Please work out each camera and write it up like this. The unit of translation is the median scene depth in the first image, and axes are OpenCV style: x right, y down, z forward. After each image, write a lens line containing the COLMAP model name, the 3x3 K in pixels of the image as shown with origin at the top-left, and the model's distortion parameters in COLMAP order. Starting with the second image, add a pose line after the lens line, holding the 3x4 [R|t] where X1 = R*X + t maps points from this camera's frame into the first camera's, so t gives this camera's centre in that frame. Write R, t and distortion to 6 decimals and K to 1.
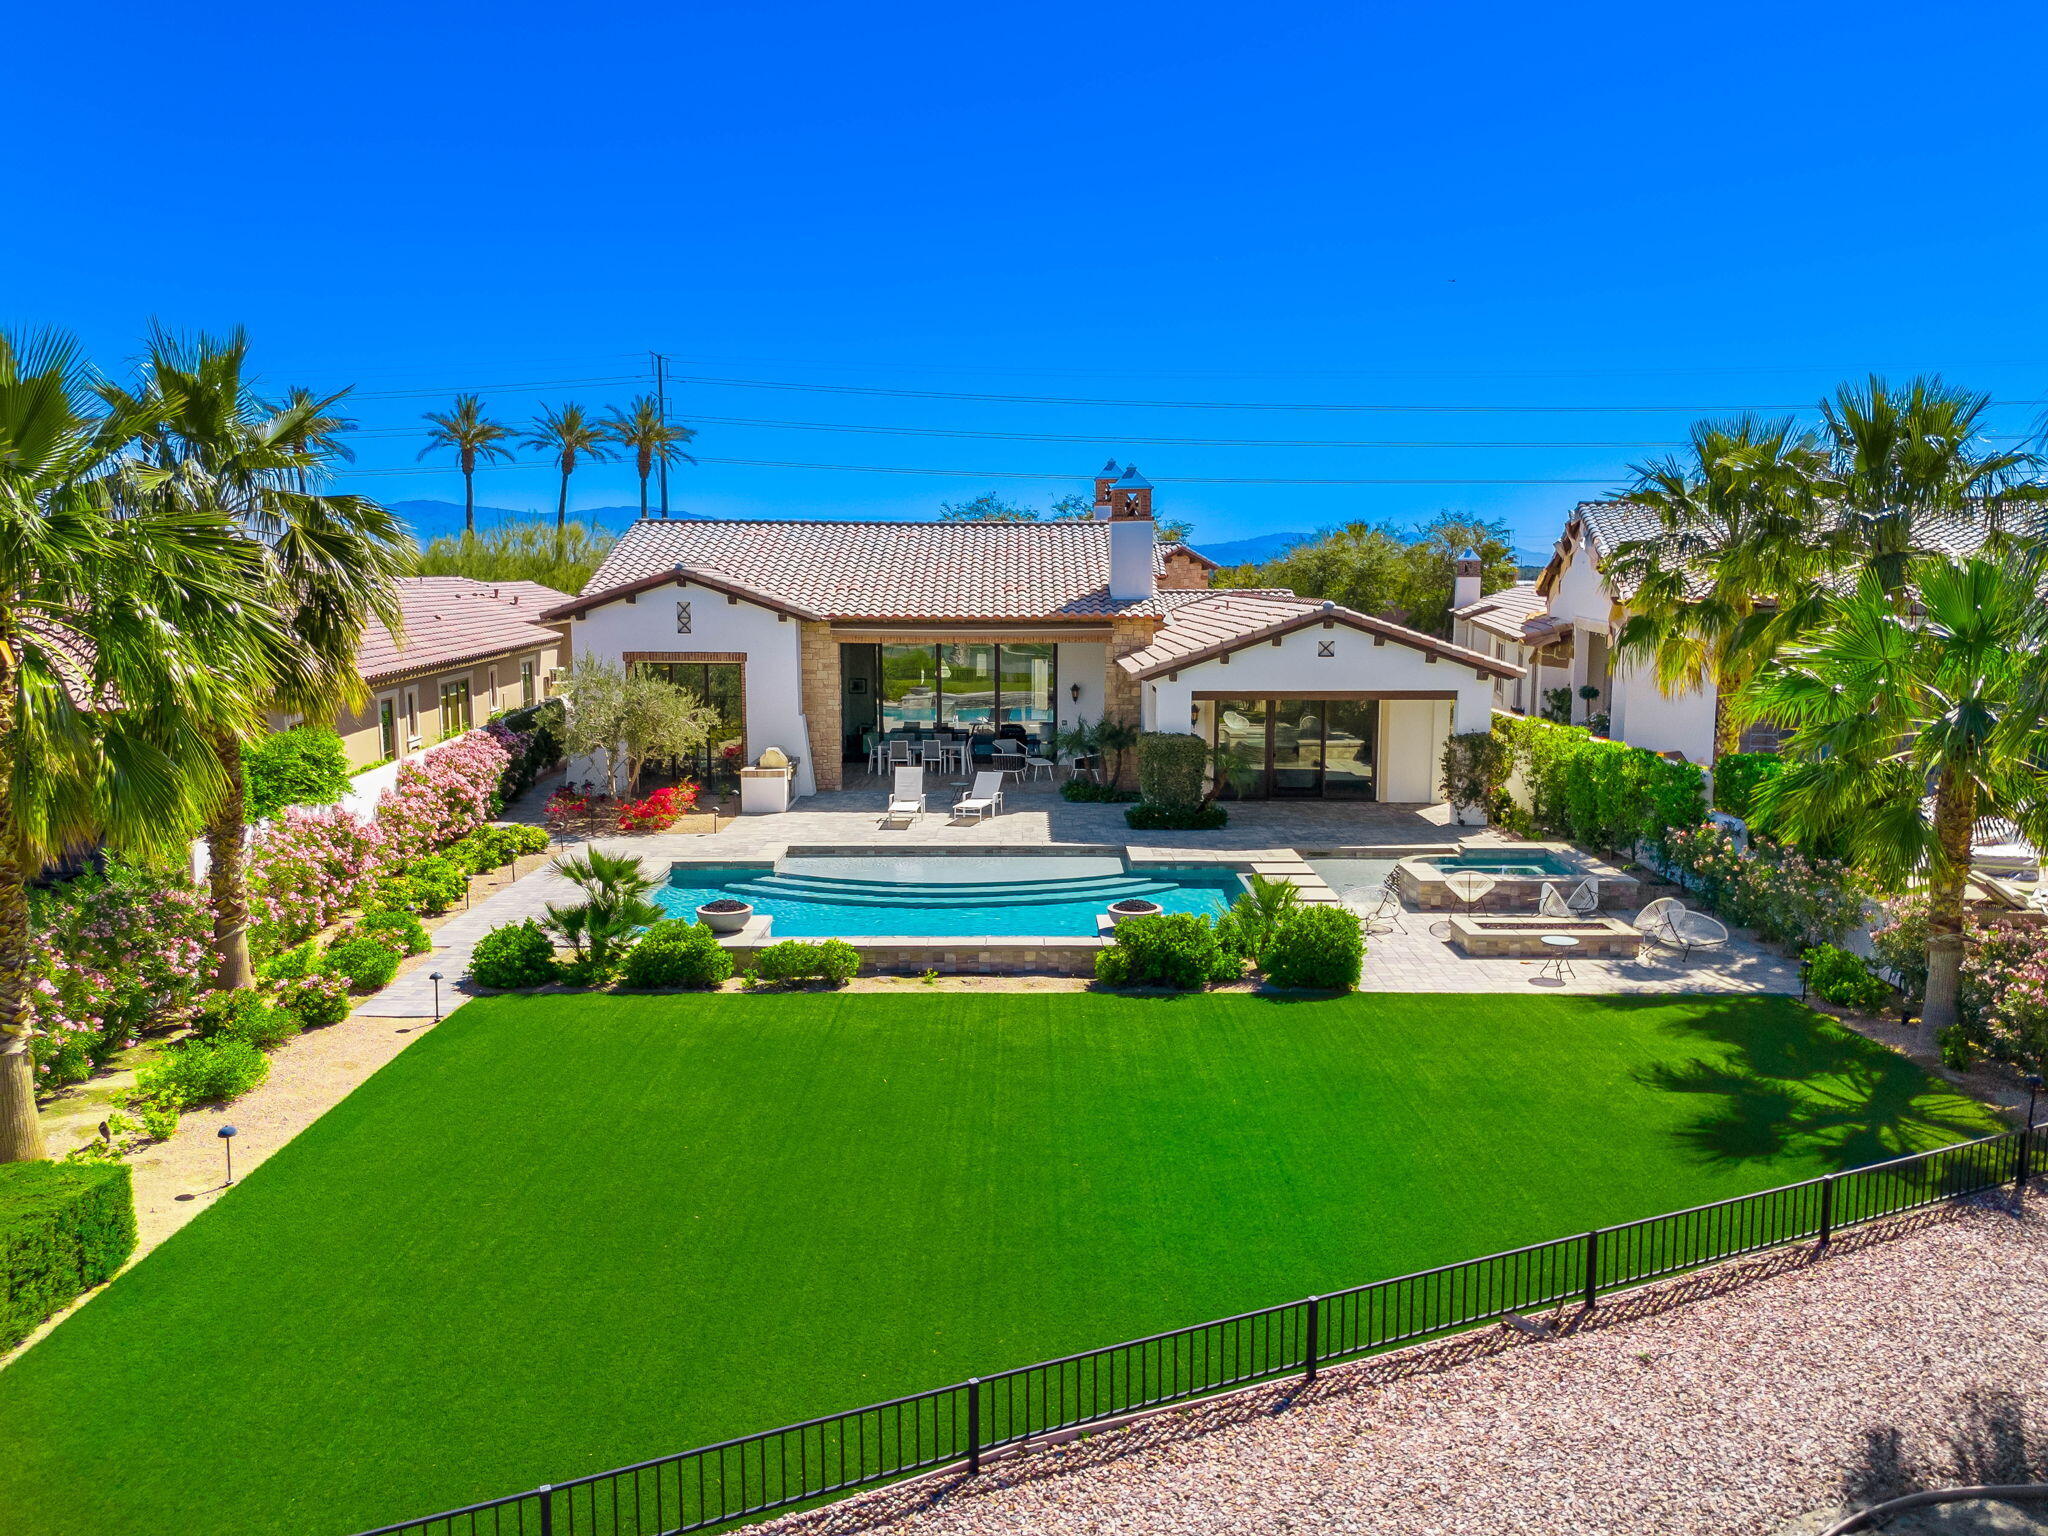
lens RADIAL K [[1510.4, 0, 1027.2], [0, 1510.4, 768.5], [0, 0, 1]] dist [0.079267, -0.078273]
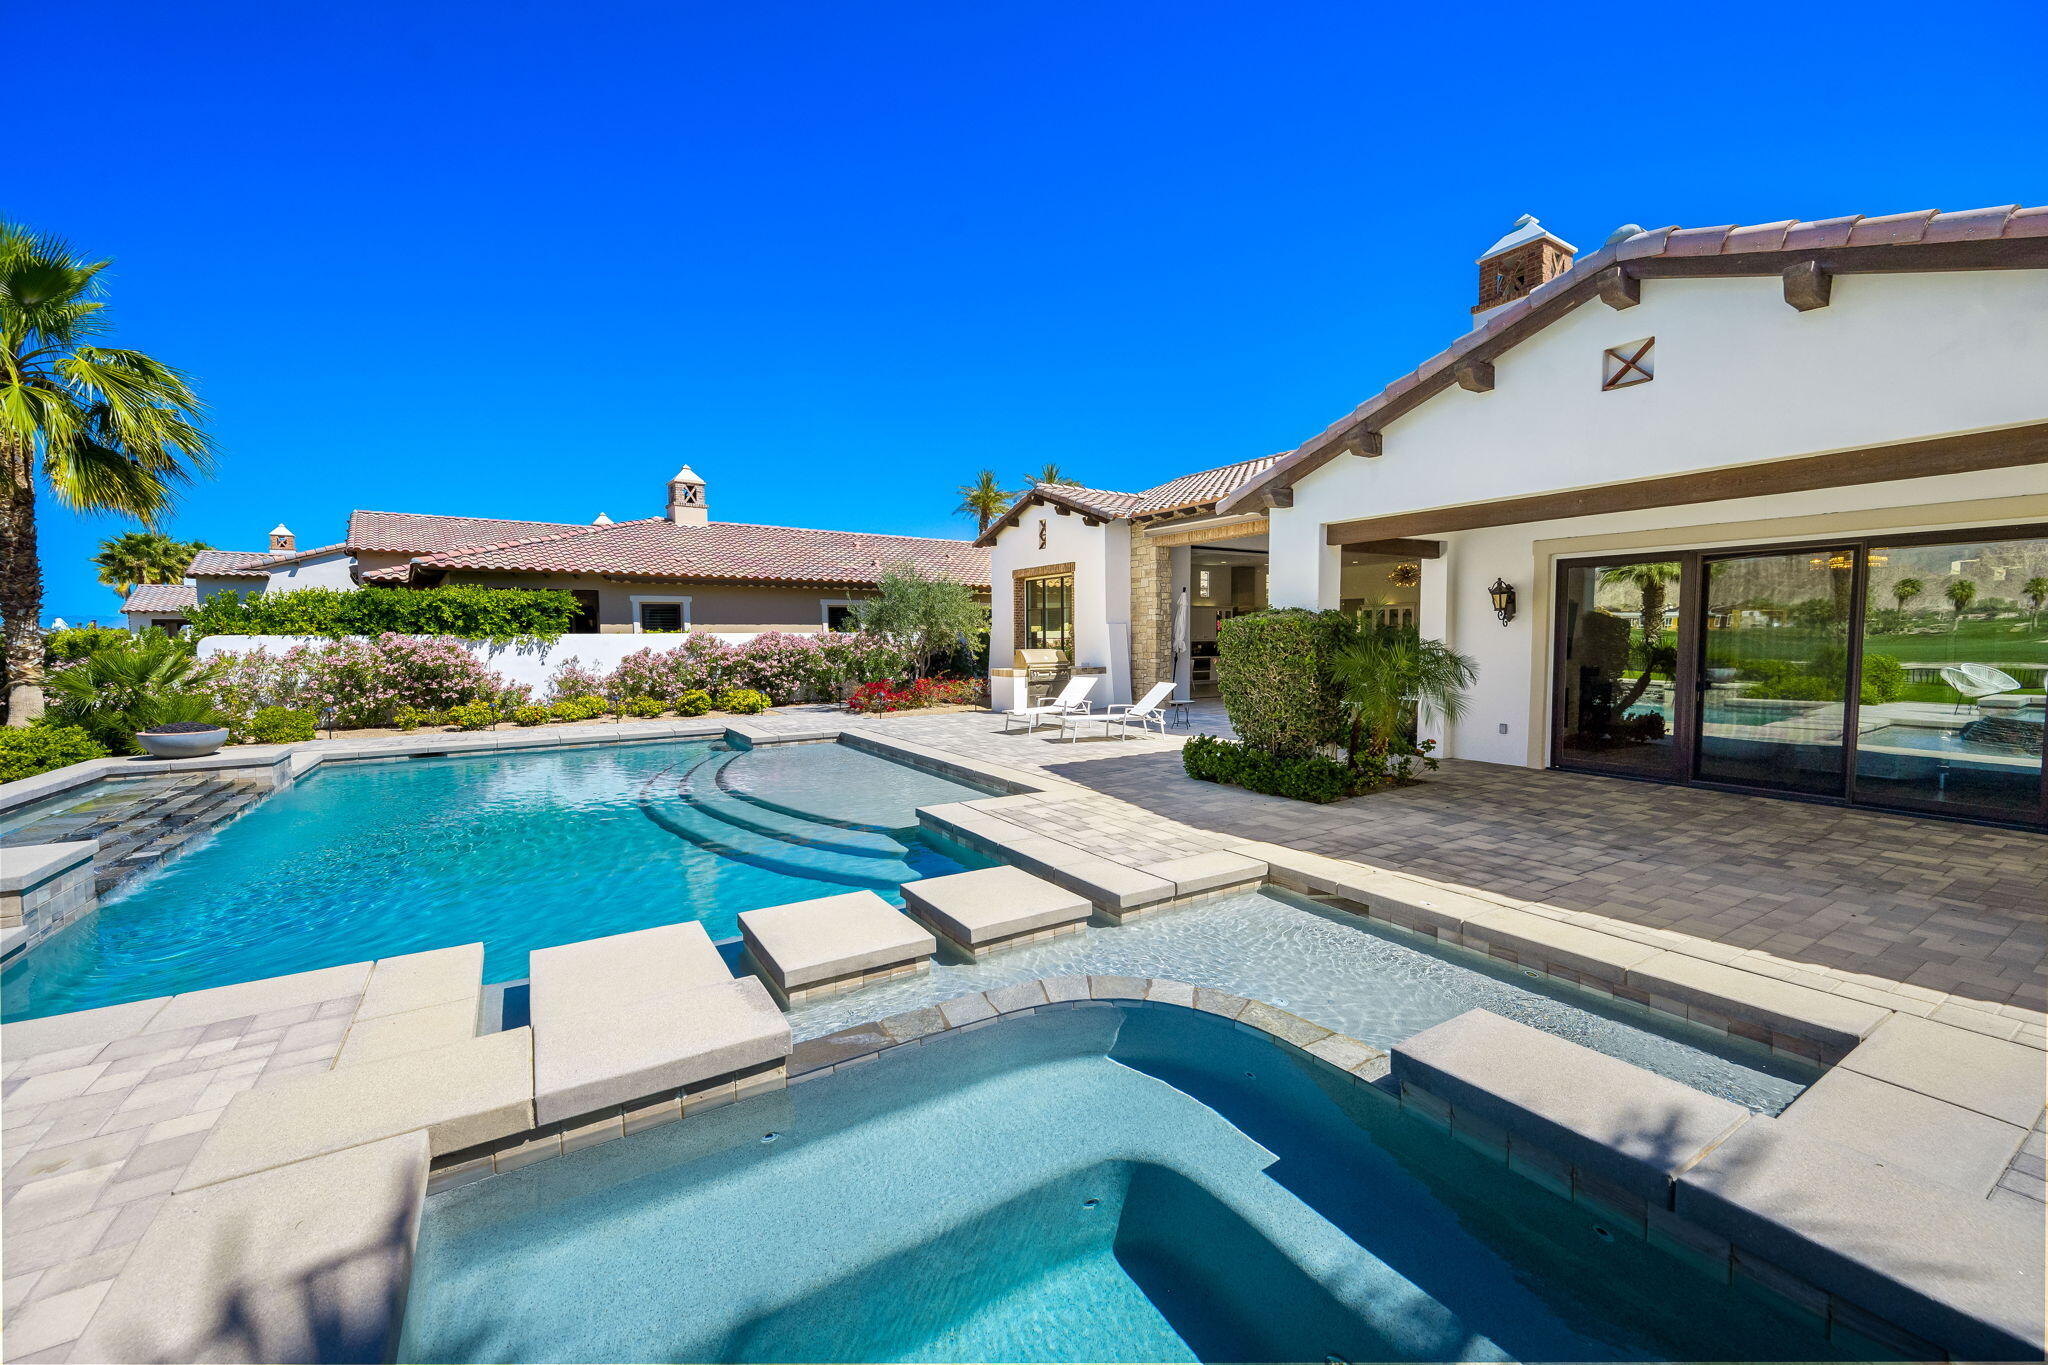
lens RADIAL K [[808.3, 0, 1022.2], [0, 808.3, 687.8], [0, 0, 1]] dist [0.000759, 0.000477]
pose [[0.522855, 0.049469, -0.850985, 0.287414], [-0.101641, 0.994810, -0.004620, 0.014378], [0.846340, 0.088911, 0.525170, 0.769037]]
